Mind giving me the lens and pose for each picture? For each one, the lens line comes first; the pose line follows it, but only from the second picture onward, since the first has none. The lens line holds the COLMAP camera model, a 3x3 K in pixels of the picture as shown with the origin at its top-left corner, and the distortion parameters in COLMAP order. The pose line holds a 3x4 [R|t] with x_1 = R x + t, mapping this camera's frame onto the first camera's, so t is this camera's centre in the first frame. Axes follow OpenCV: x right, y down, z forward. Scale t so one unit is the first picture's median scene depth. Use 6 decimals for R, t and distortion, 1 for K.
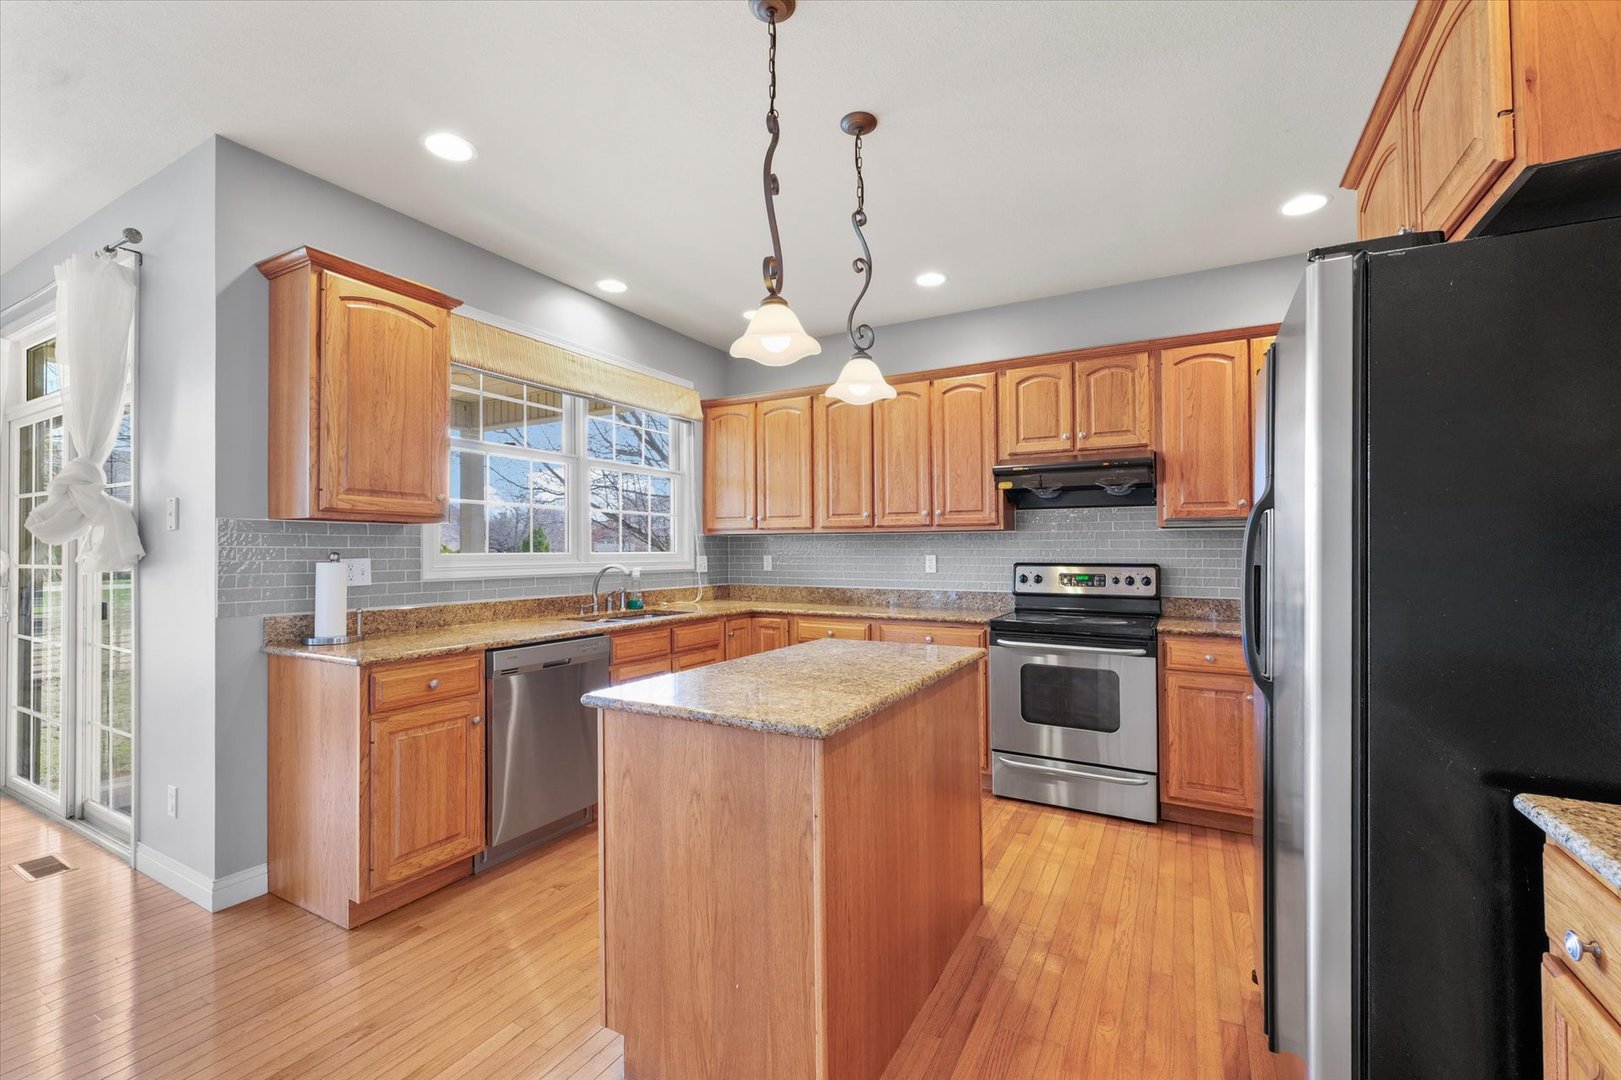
lens RADIAL K [[669.7, 0, 804.6], [0, 669.7, 546.4], [0, 0, 1]] dist [0.010029, -0.000051]
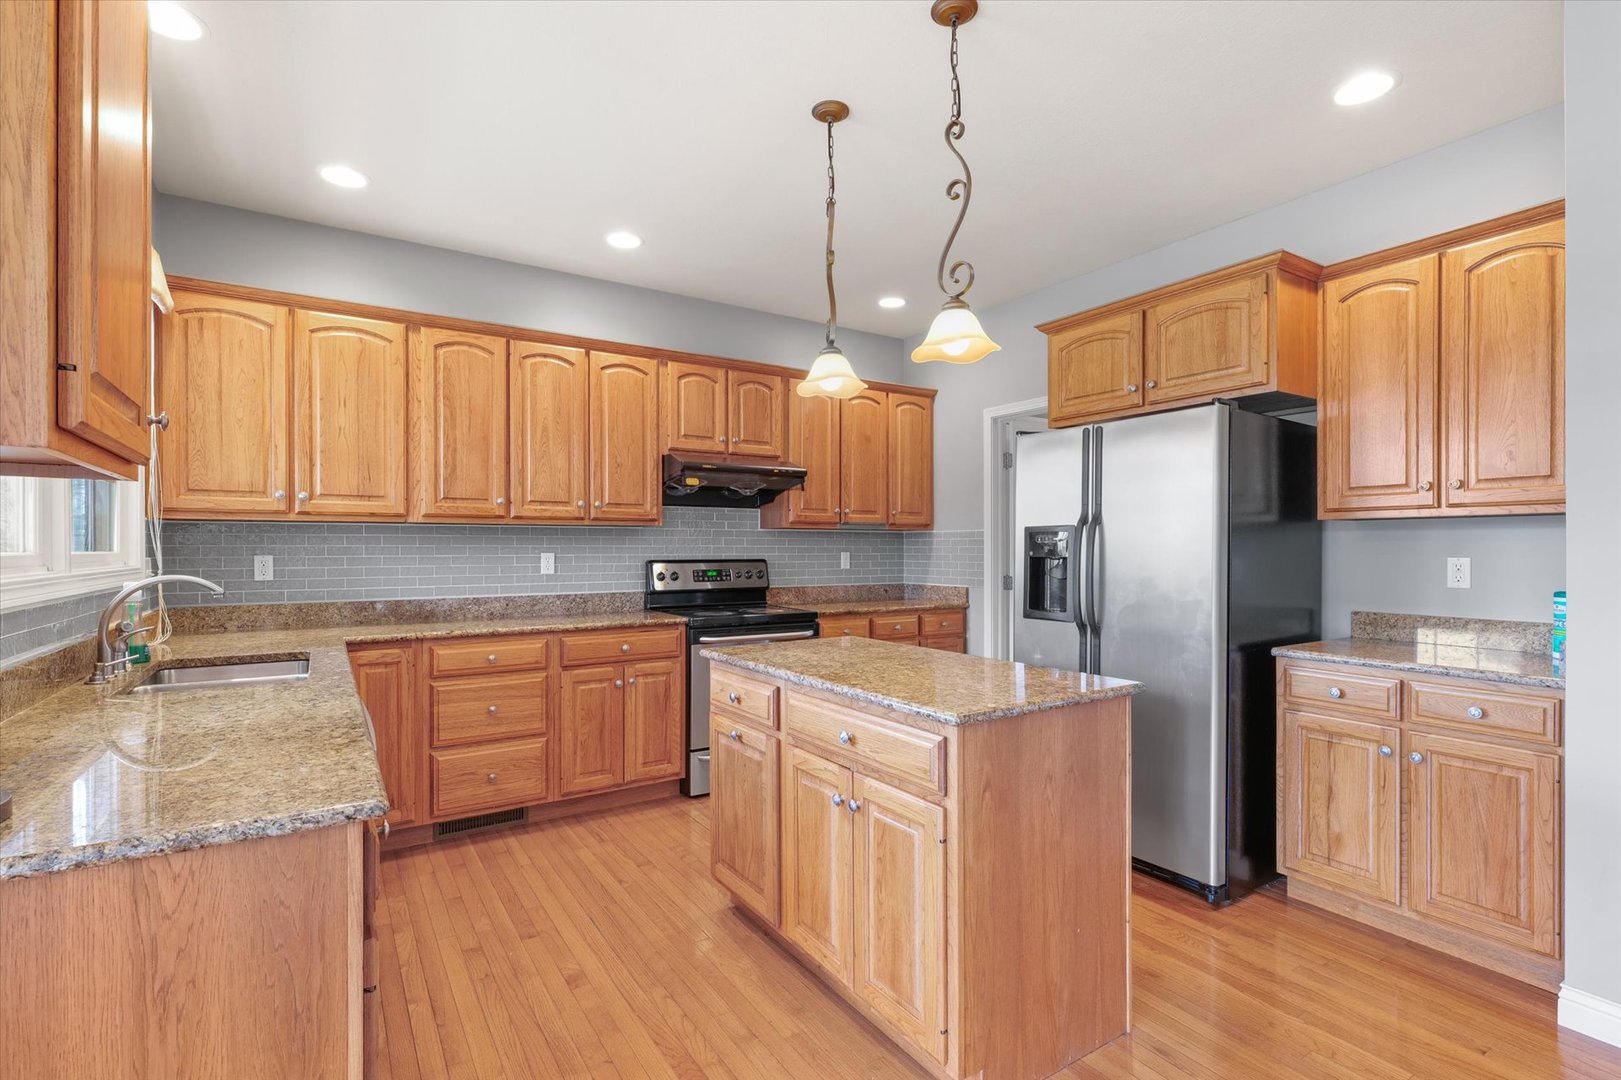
lens RADIAL K [[752.5, 0, 798.5], [0, 752.5, 549.6], [0, 0, 1]] dist [-0.000422, 0.000826]
pose [[0.481994, -0.001502, 0.876173, -0.534127], [-0.005880, 0.999970, 0.004949, 0.002269], [-0.876155, -0.007537, 0.481970, 0.298374]]
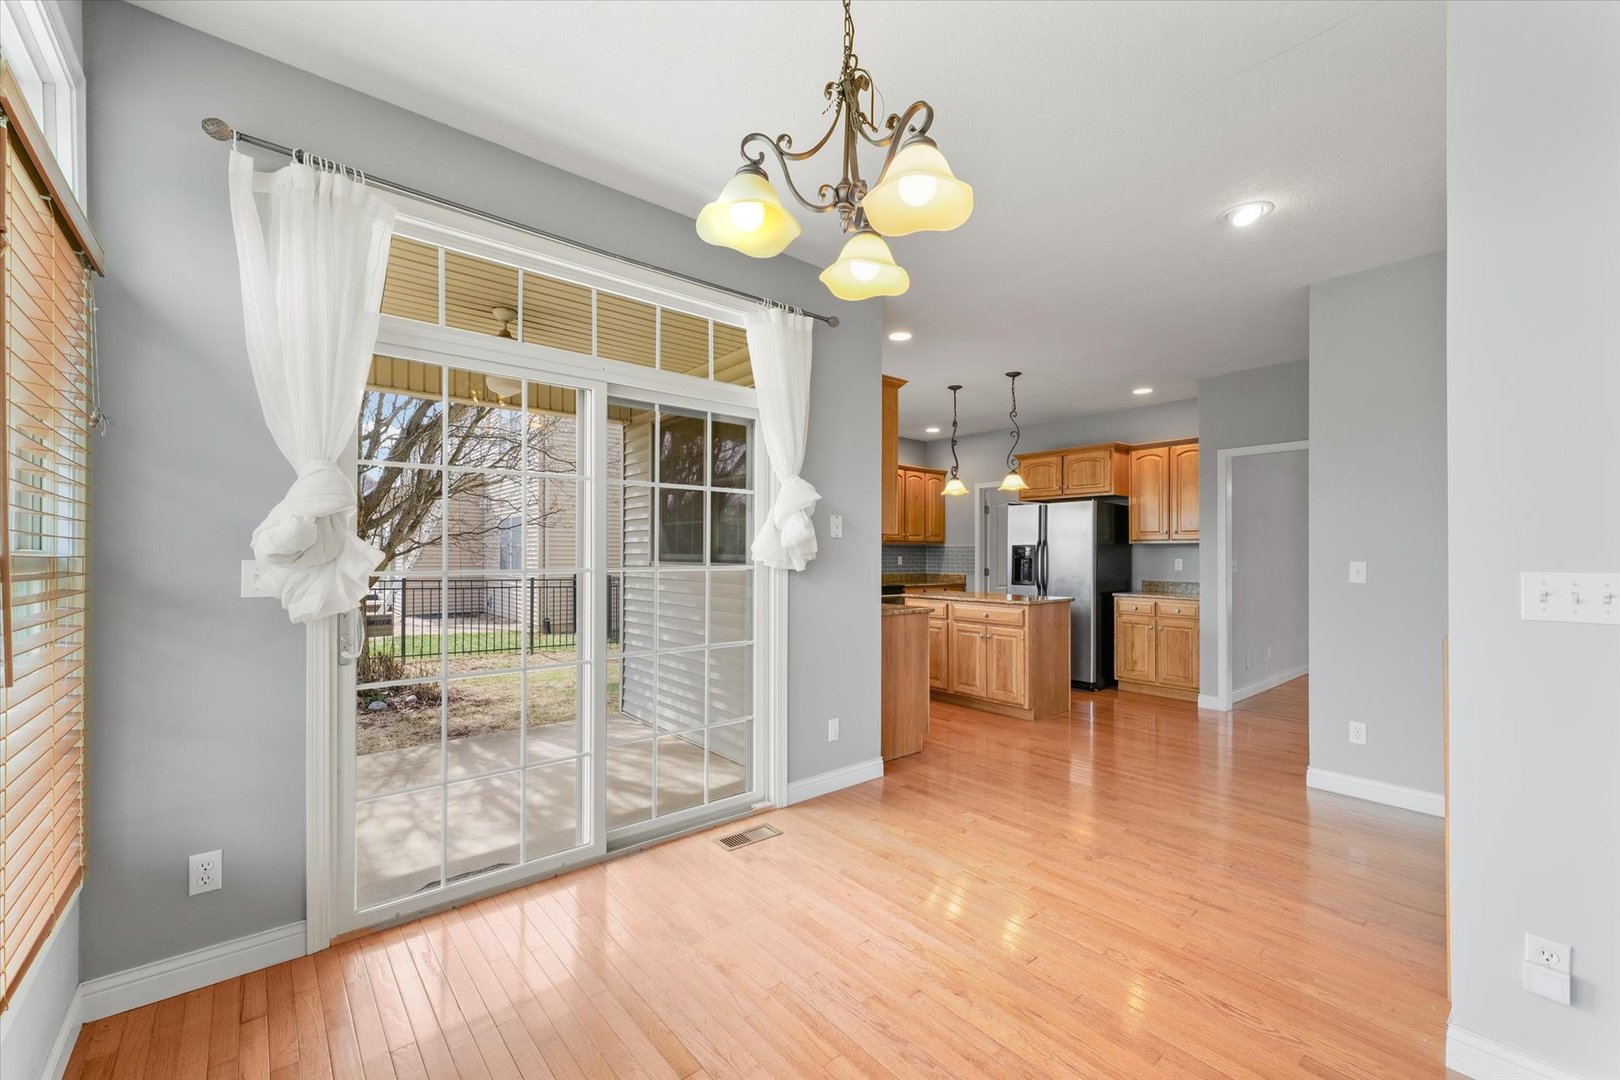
lens RADIAL K [[669.3, 0, 805.1], [0, 669.3, 545.6], [0, 0, 1]] dist [0.010029, -0.000051]
pose [[0.360124, 0.013717, 0.932804, -1.386035], [-0.011431, 0.999882, -0.010290, 0.004021], [-0.932834, -0.006957, 0.360238, 0.352248]]
